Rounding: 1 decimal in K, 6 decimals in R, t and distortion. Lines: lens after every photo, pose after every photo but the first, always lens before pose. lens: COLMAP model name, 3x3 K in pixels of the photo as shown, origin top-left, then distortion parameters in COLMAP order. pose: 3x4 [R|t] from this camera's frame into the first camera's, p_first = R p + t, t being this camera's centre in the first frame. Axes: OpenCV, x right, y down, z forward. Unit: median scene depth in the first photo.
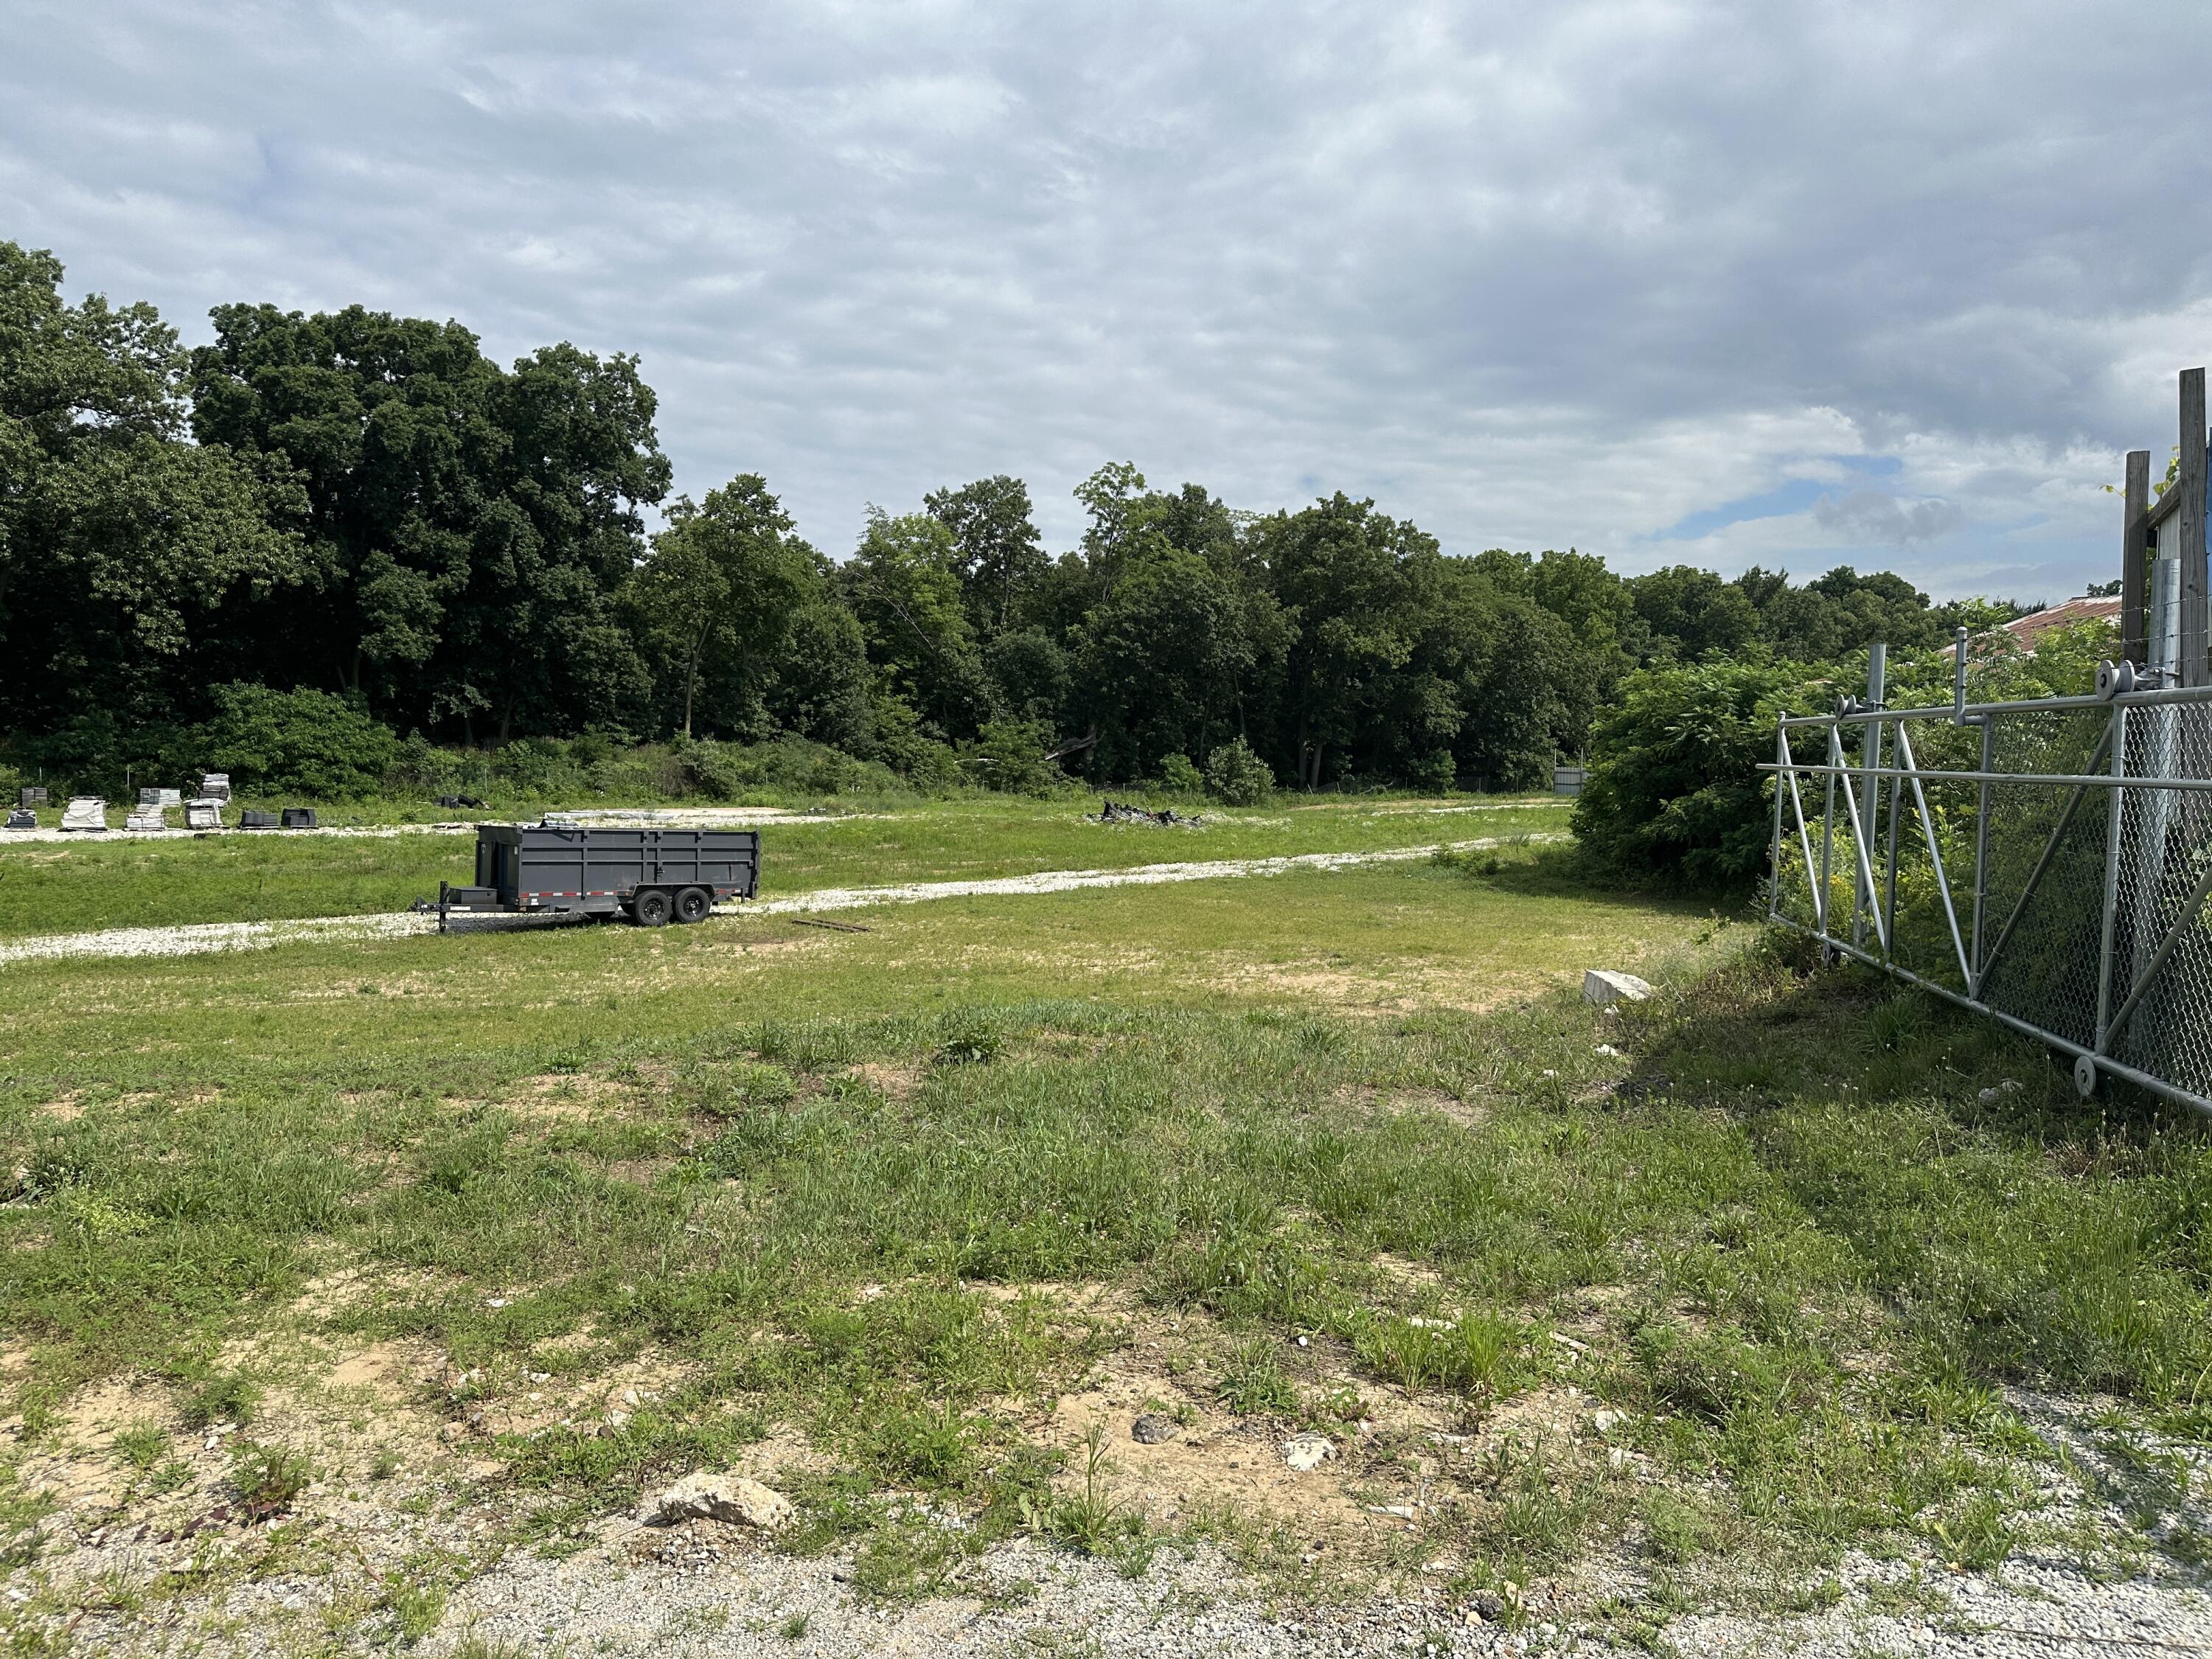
lens RADIAL K [[1554.8, 0, 1085.8], [0, 1554.8, 848.4], [0, 0, 1]] dist [0.051149, -0.056344]
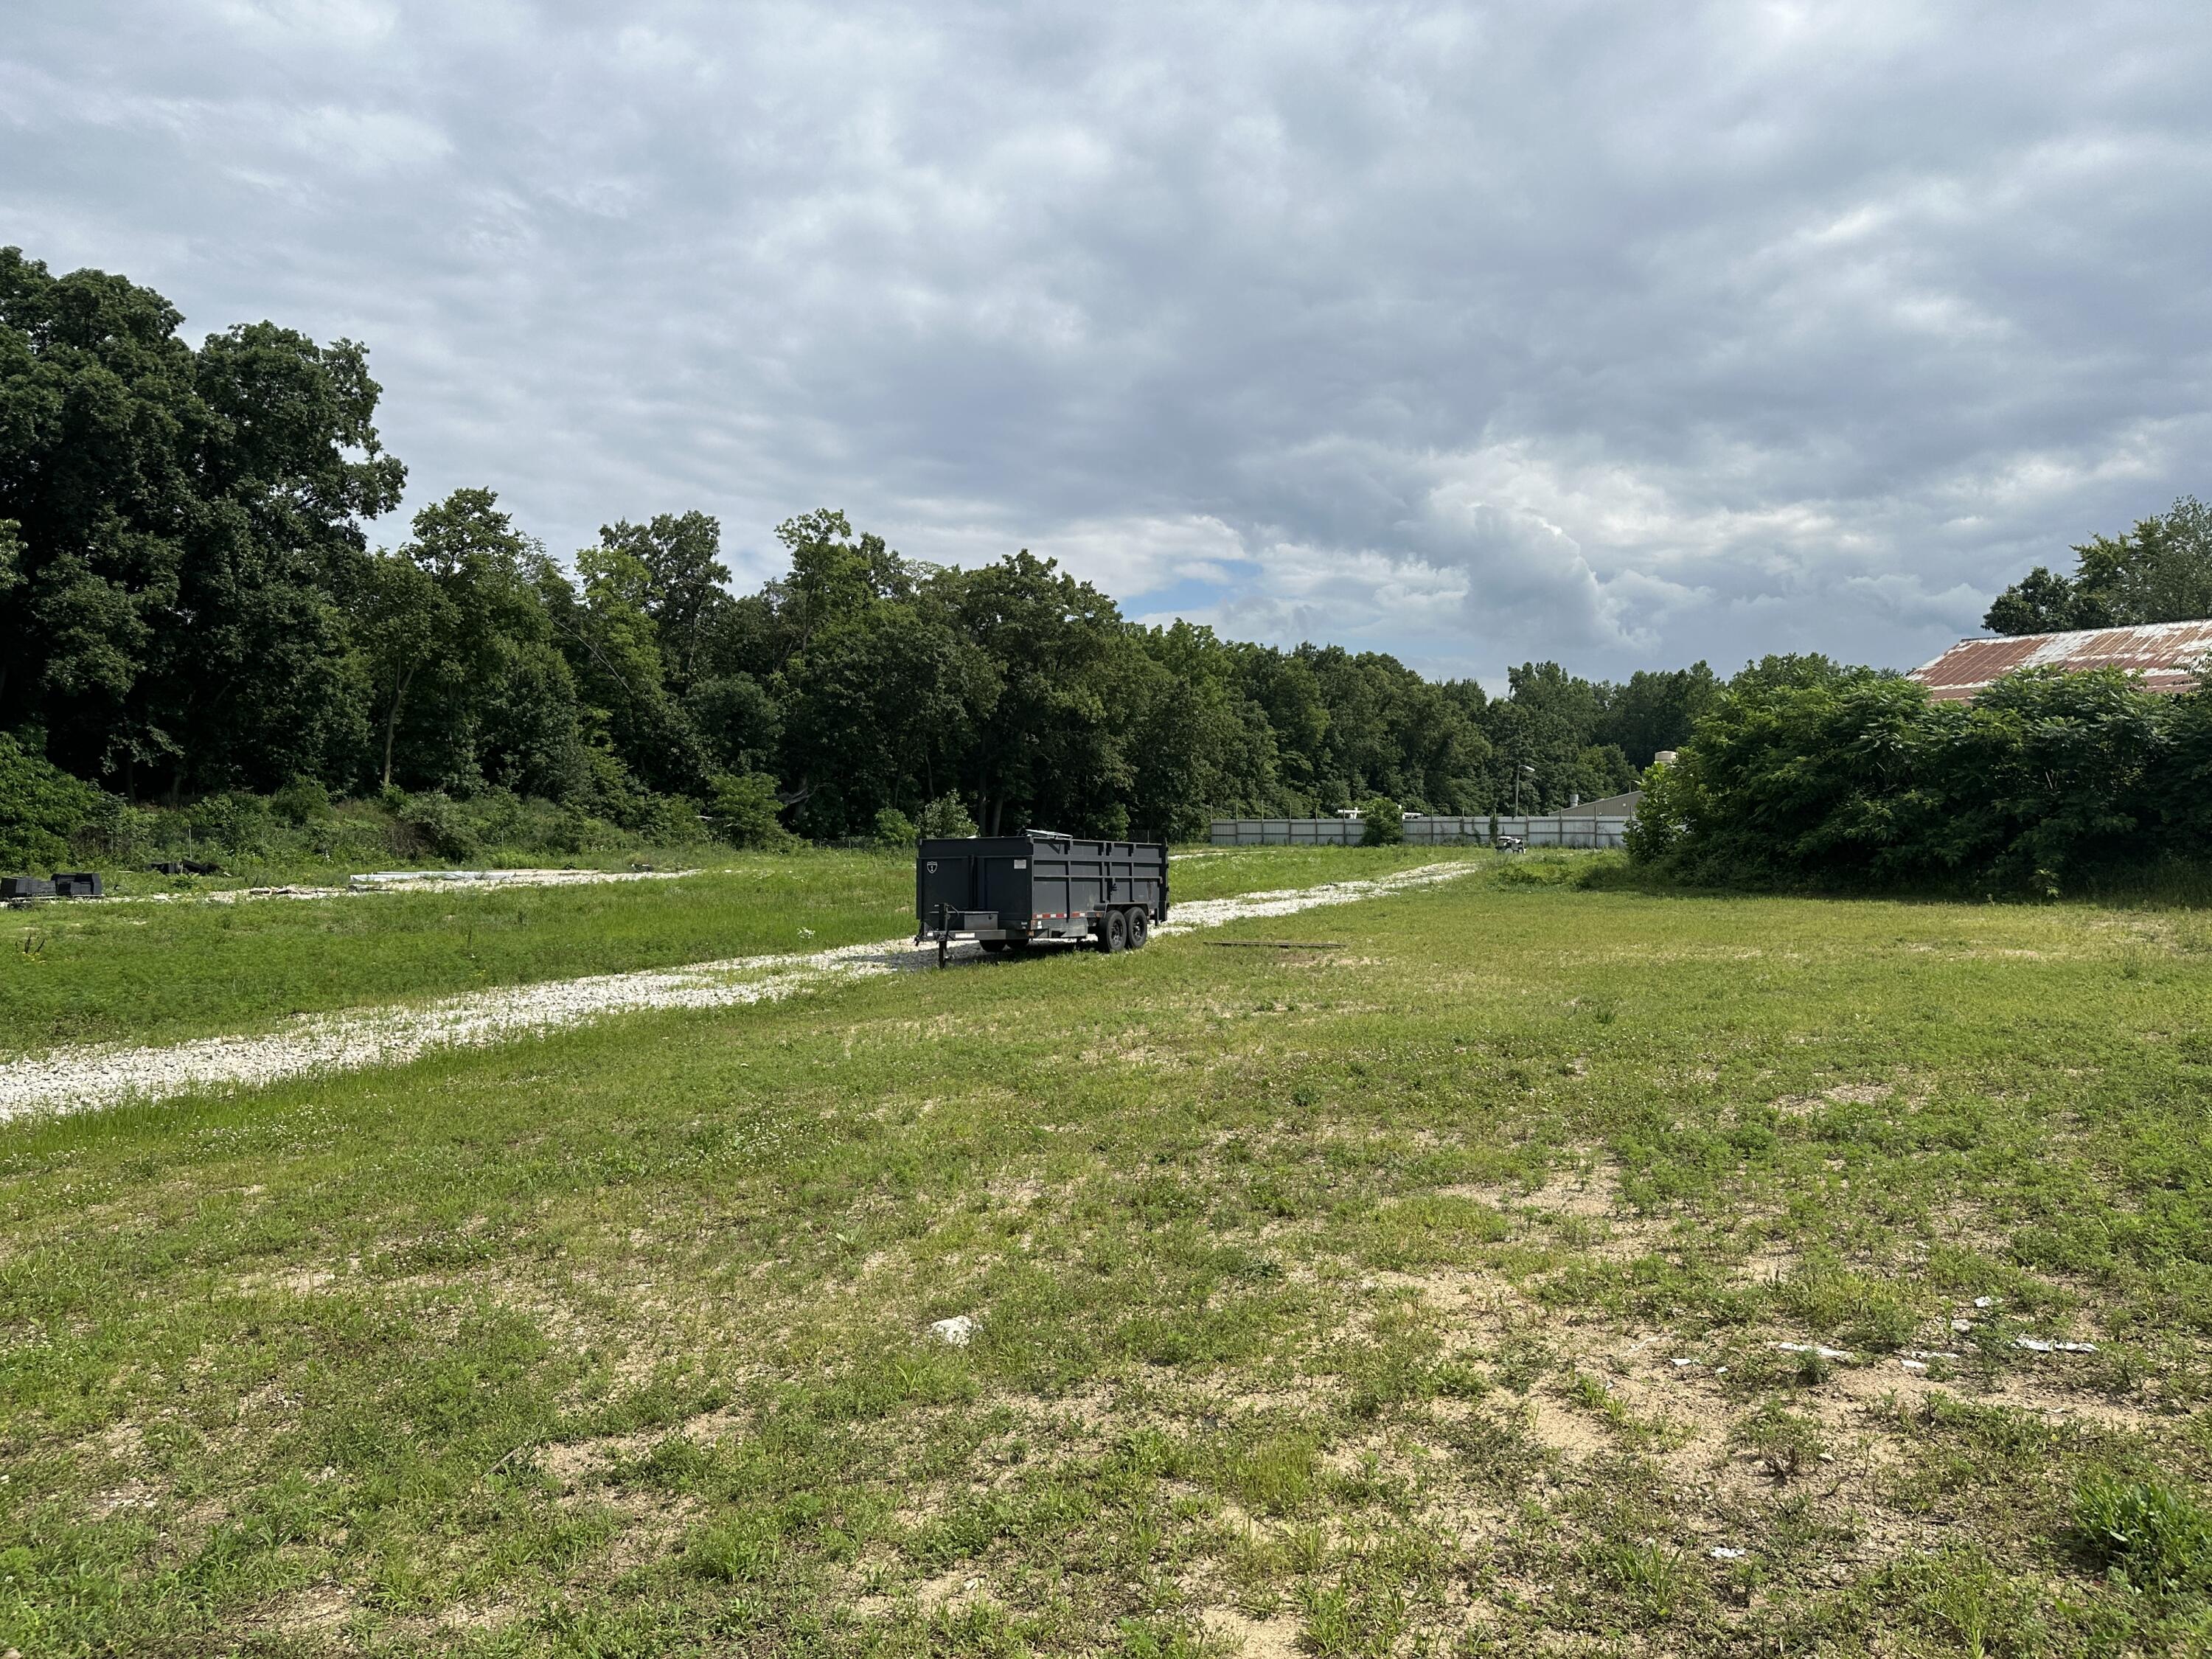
lens RADIAL K [[1554.8, 0, 1084.3], [0, 1554.8, 817.6], [0, 0, 1]] dist [0.051149, -0.056344]
pose [[0.933821, -0.016043, 0.357380, -0.259556], [0.040401, 0.997332, -0.060797, 0.011900], [-0.355452, 0.071212, 0.931978, 0.091865]]
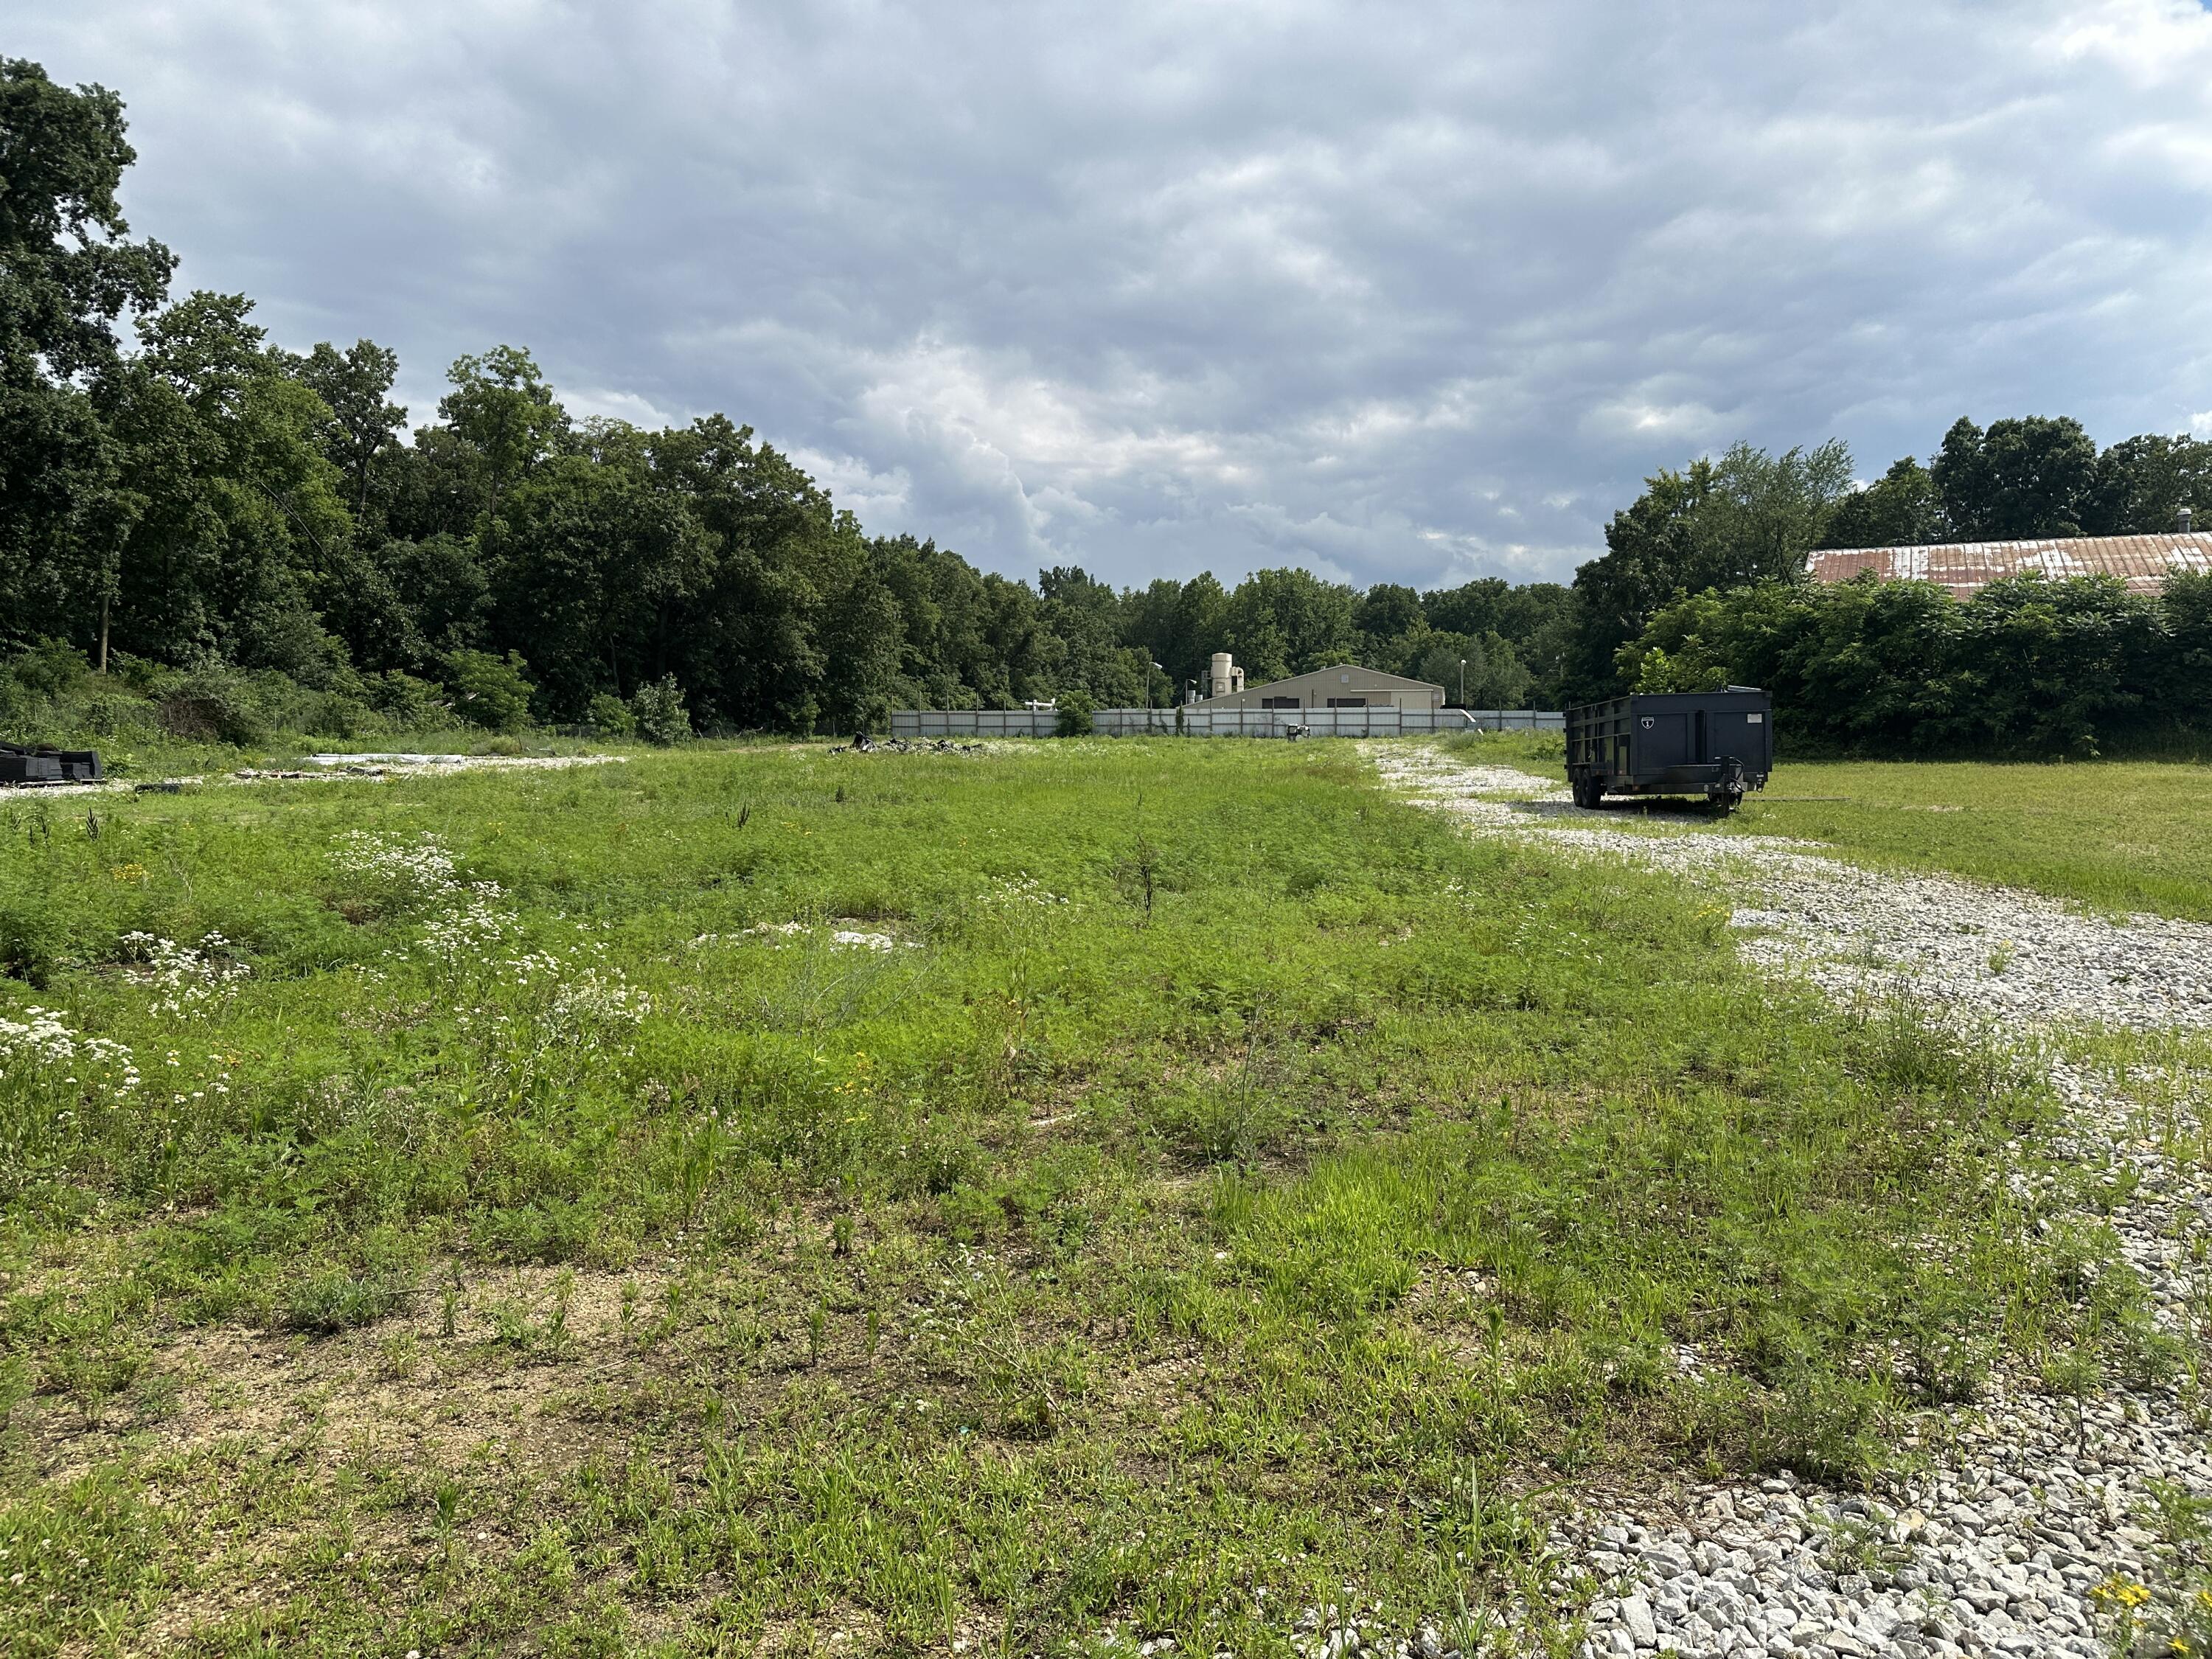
lens RADIAL K [[1554.8, 0, 1080.1], [0, 1554.8, 803.4], [0, 0, 1]] dist [0.051149, -0.056344]
pose [[0.738301, -0.049840, 0.672628, -0.509788], [0.056539, 0.998329, 0.011914, 0.007182], [-0.672098, 0.029234, 0.739885, 0.264502]]
